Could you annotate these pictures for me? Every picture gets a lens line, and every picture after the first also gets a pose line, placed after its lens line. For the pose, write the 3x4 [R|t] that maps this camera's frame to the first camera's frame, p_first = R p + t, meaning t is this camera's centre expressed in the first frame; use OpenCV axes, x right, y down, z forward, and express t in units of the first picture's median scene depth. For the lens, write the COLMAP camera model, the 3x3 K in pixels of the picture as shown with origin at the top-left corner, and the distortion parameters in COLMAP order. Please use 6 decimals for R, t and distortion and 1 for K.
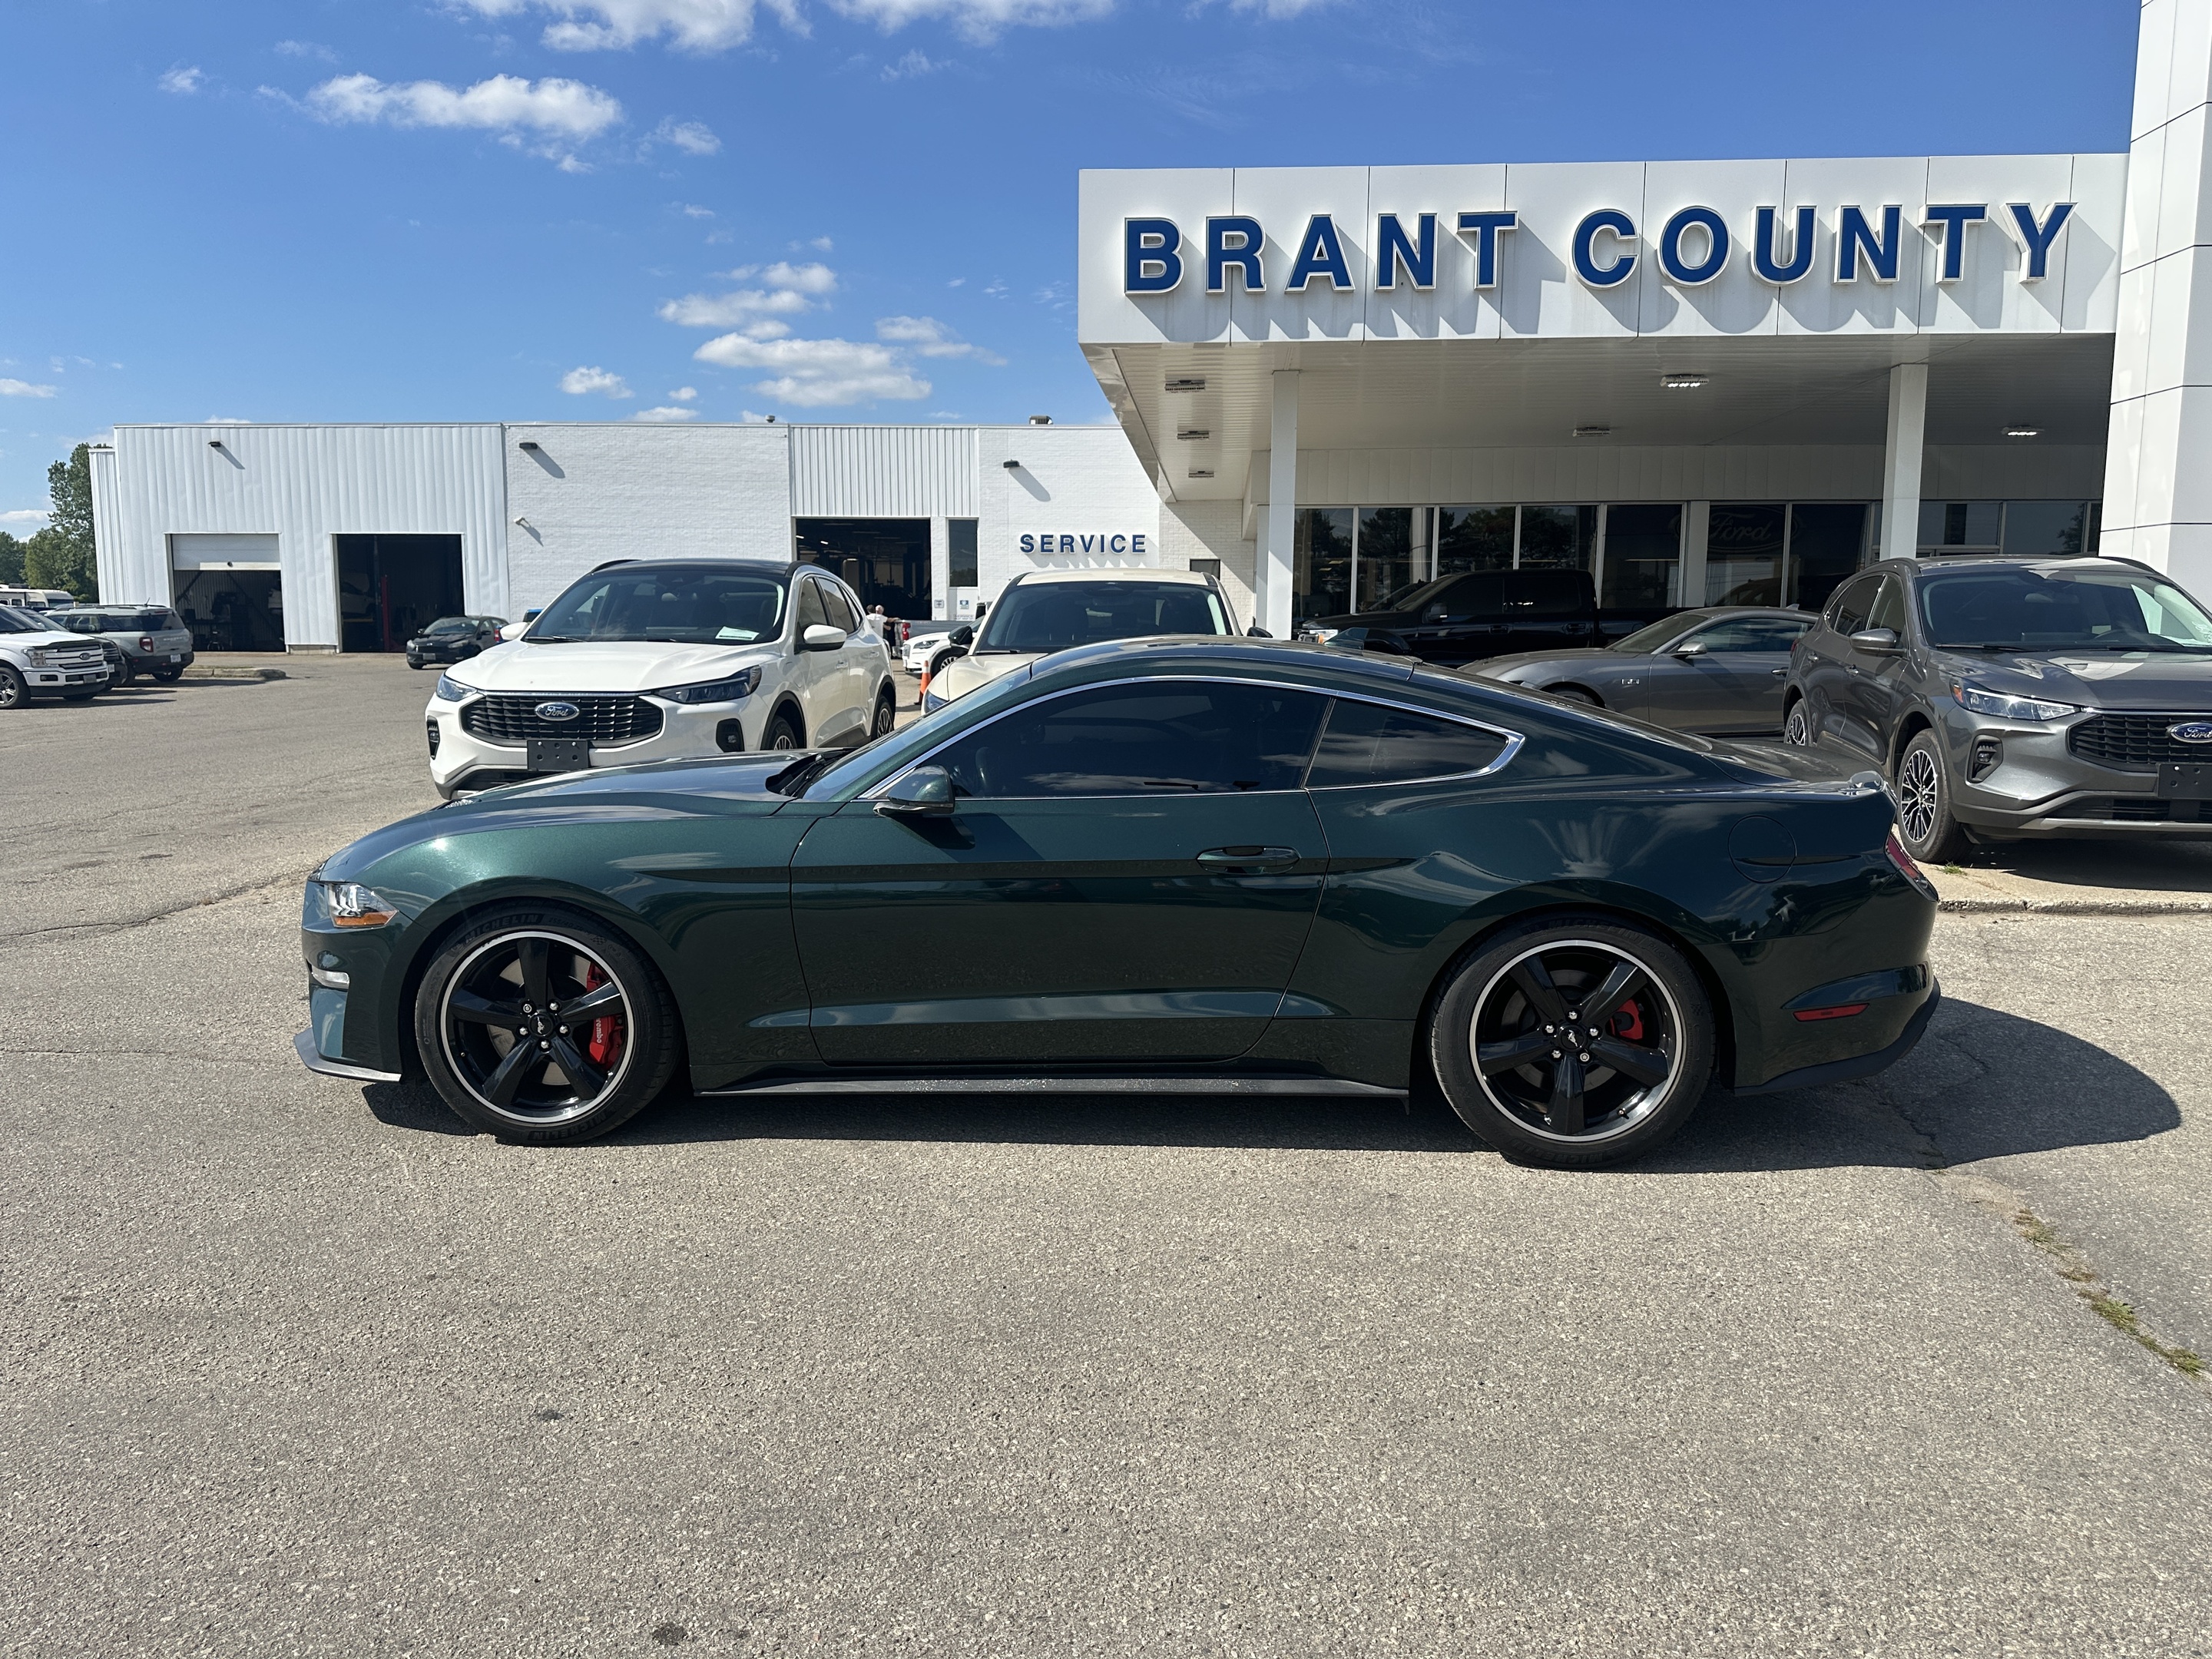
lens RADIAL K [[1533.5, 0, 1105.3], [0, 1533.5, 822.2], [0, 0, 1]] dist [0.045907, -0.058018]
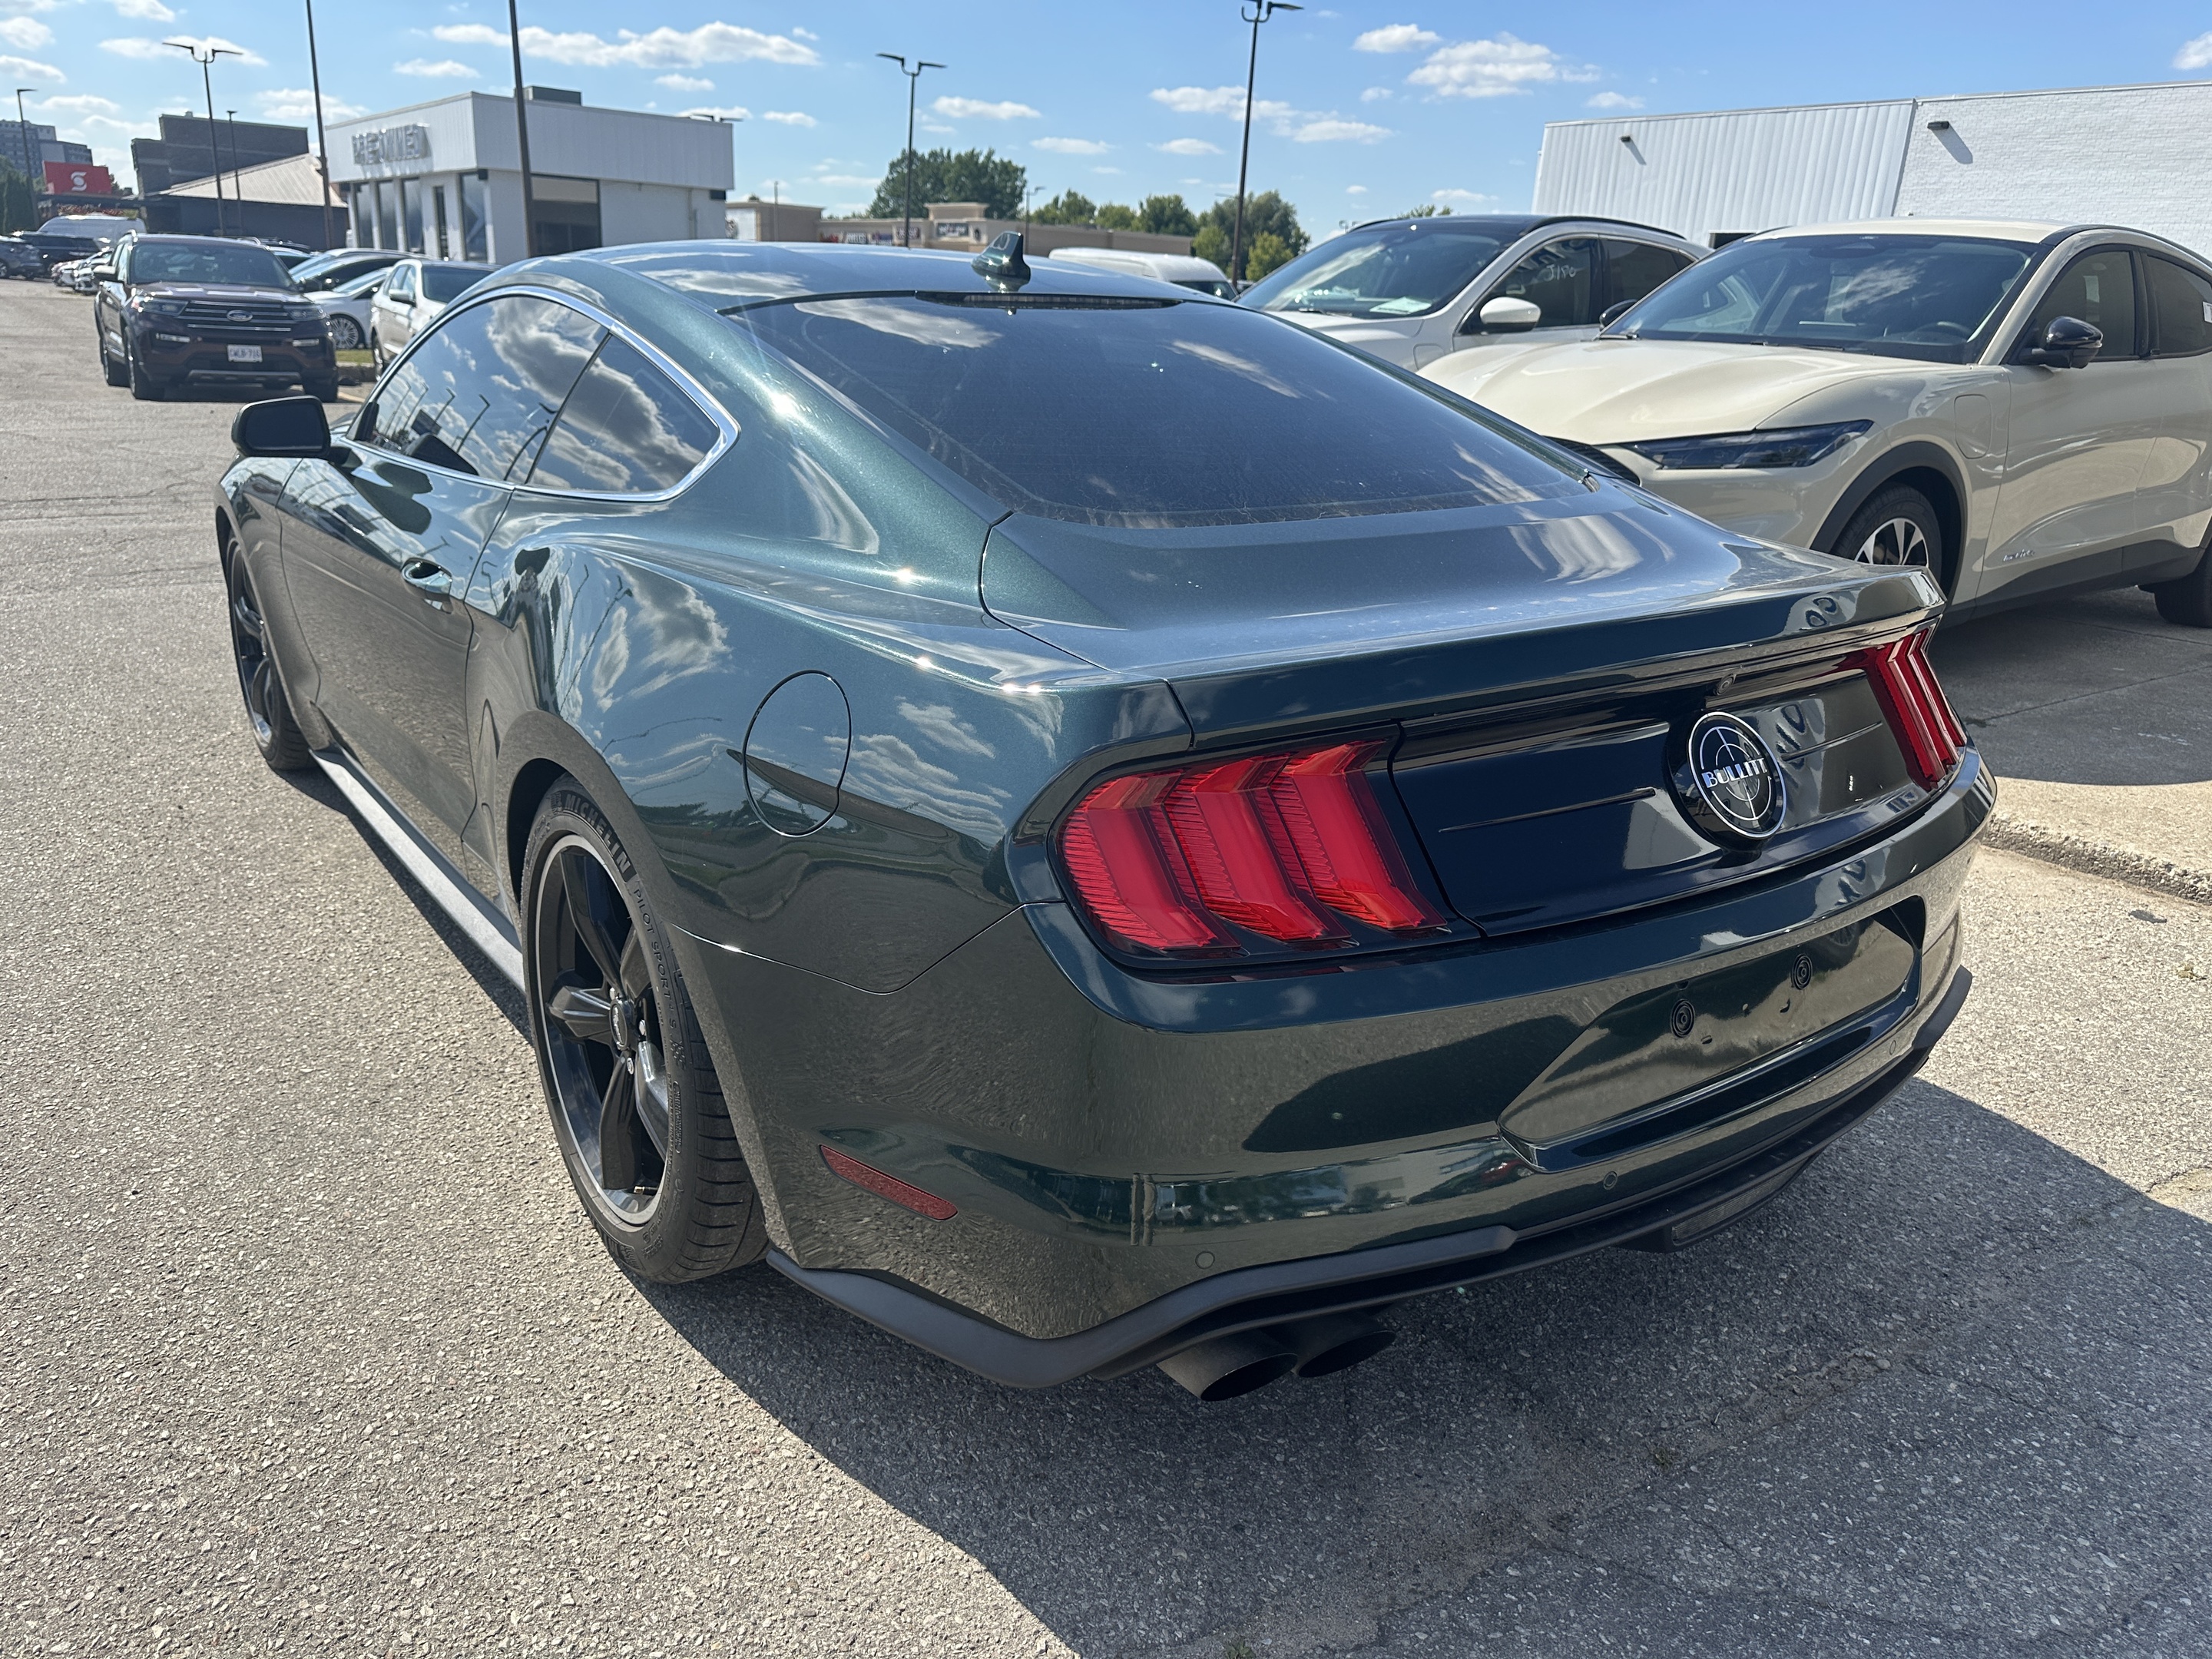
lens RADIAL K [[1554.1, 0, 1131.3], [0, 1554.1, 837.7], [0, 0, 1]] dist [0.010152, -0.014547]
pose [[0.652116, 0.272373, -0.707501, 0.208498], [-0.140881, 0.960515, 0.239925, -0.019737], [0.744914, -0.056786, 0.664739, 0.211156]]
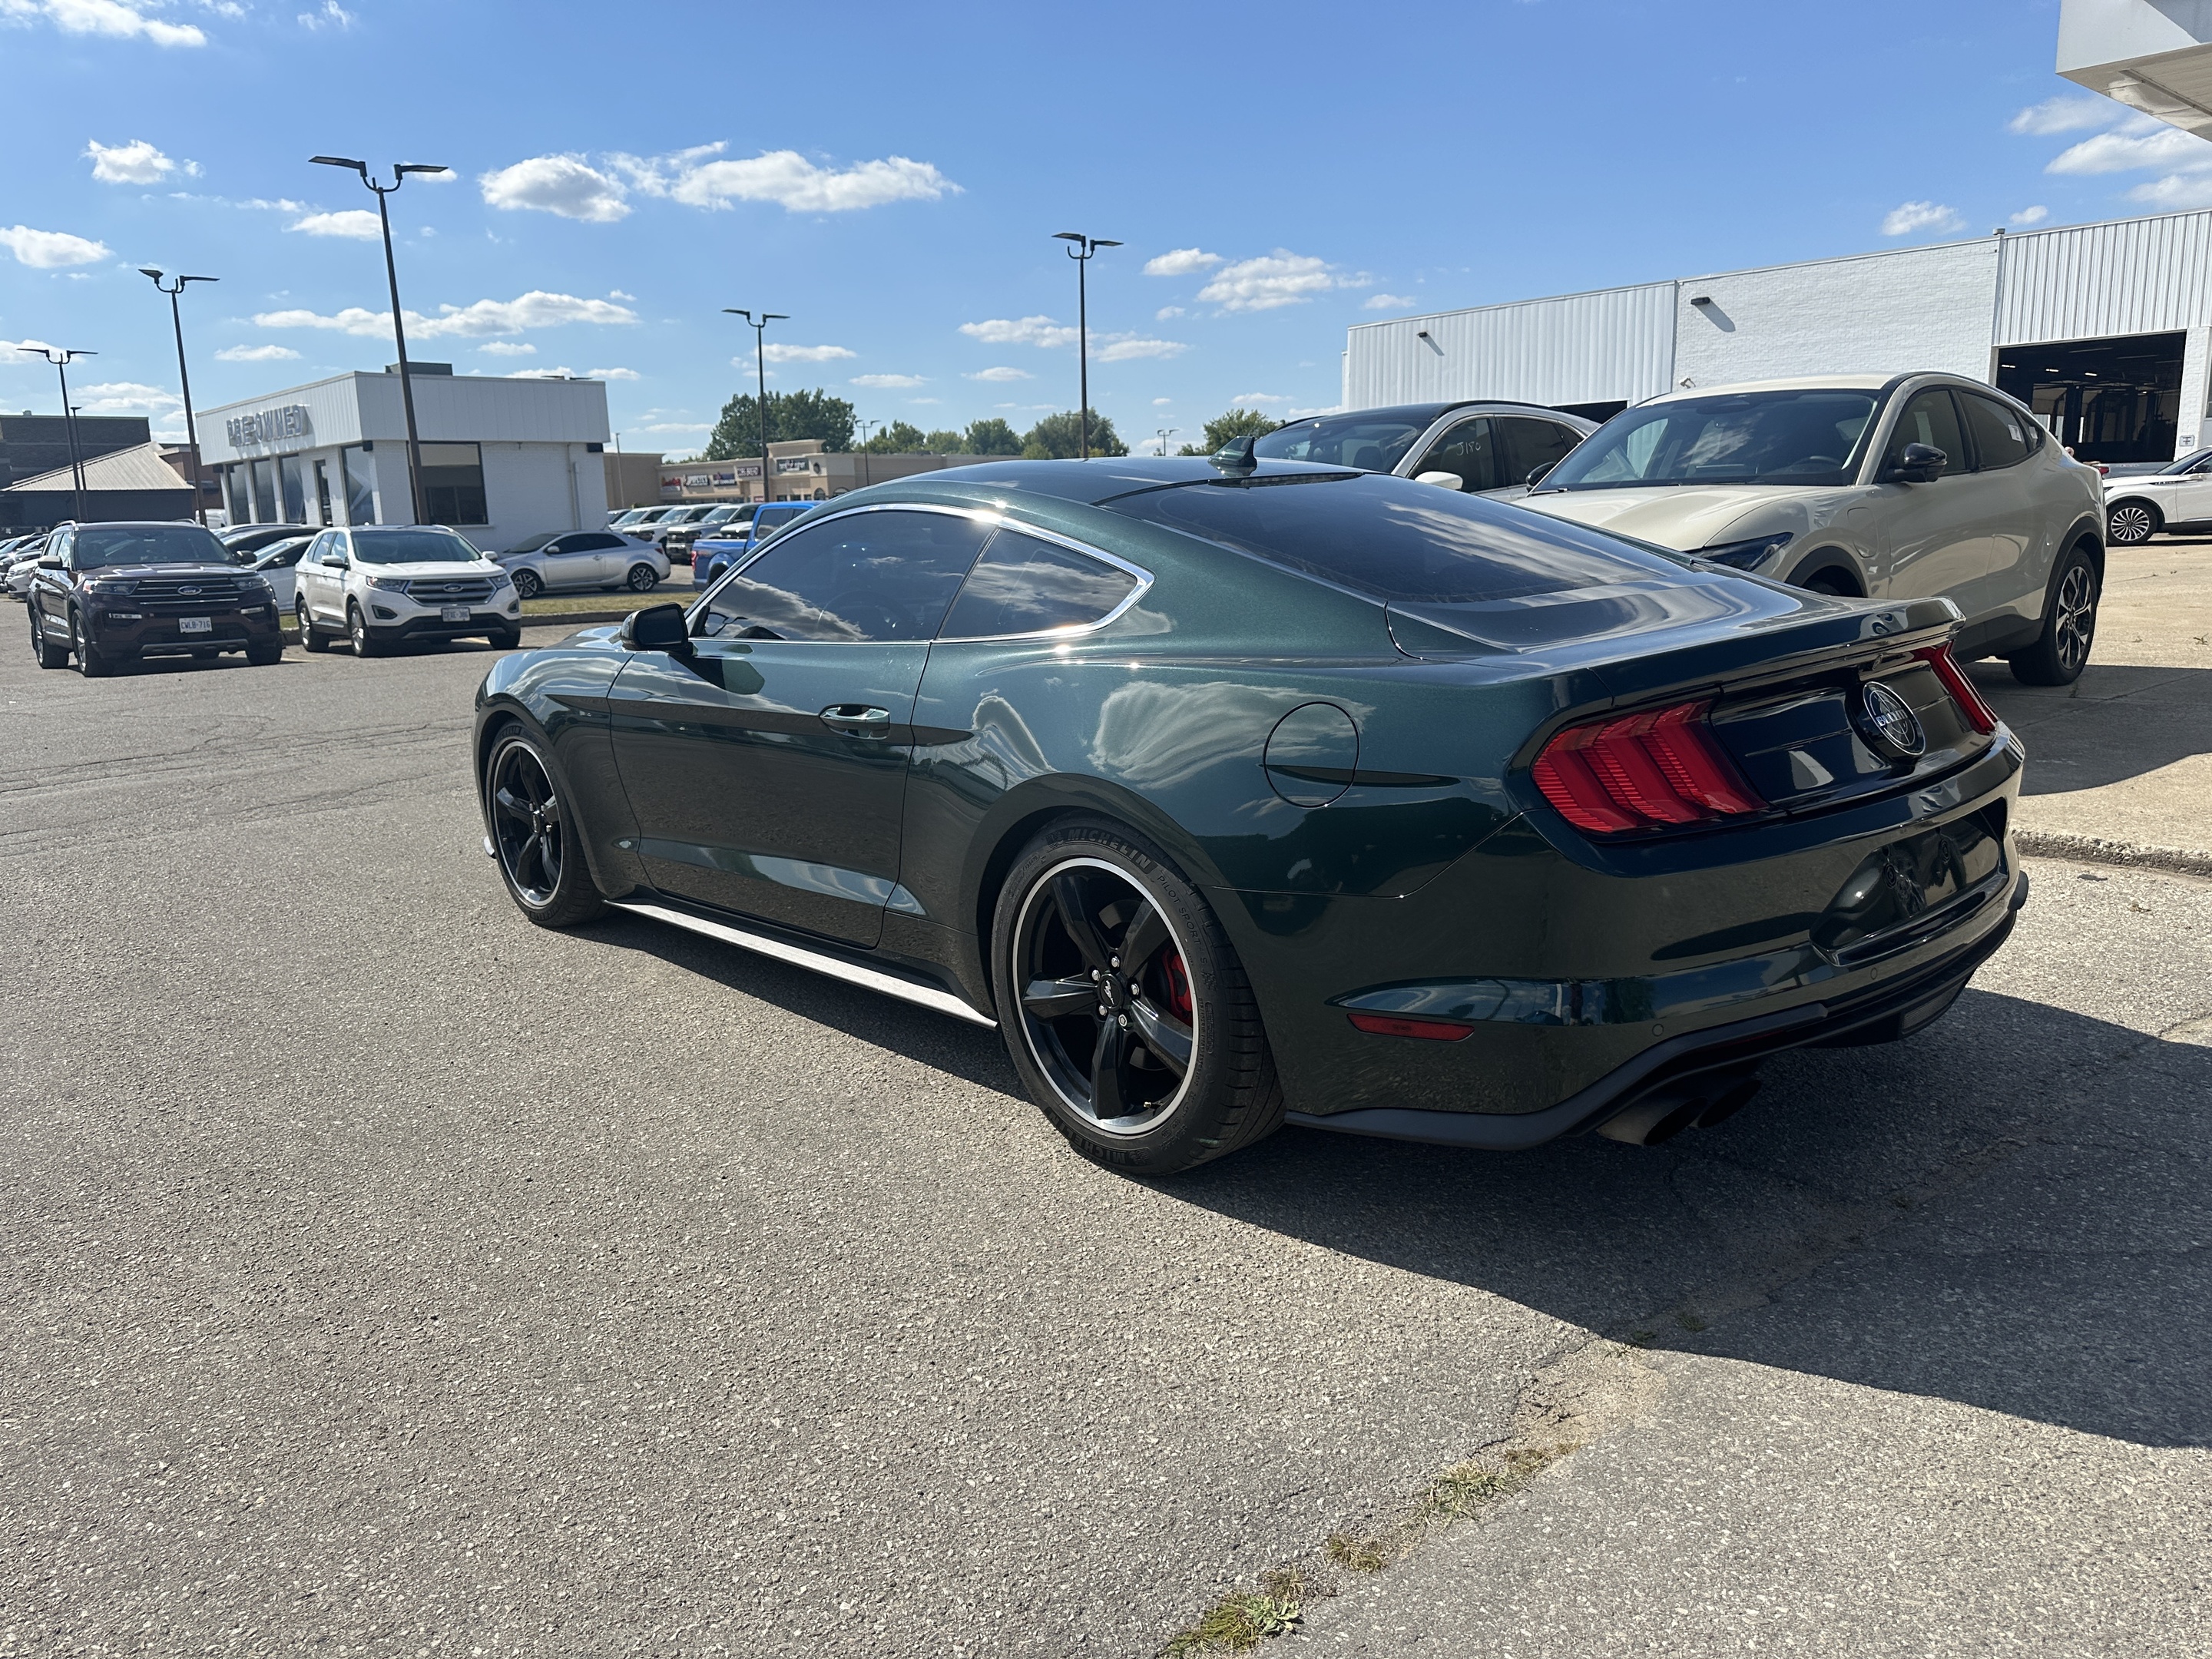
lens RADIAL K [[1533.5, 0, 1105.3], [0, 1533.5, 822.2], [0, 0, 1]] dist [0.045907, -0.058018]
pose [[0.717649, 0.110168, -0.687636, 0.213618], [-0.052863, 0.993177, 0.103950, -0.004468], [0.694396, -0.038249, 0.718576, 0.128493]]
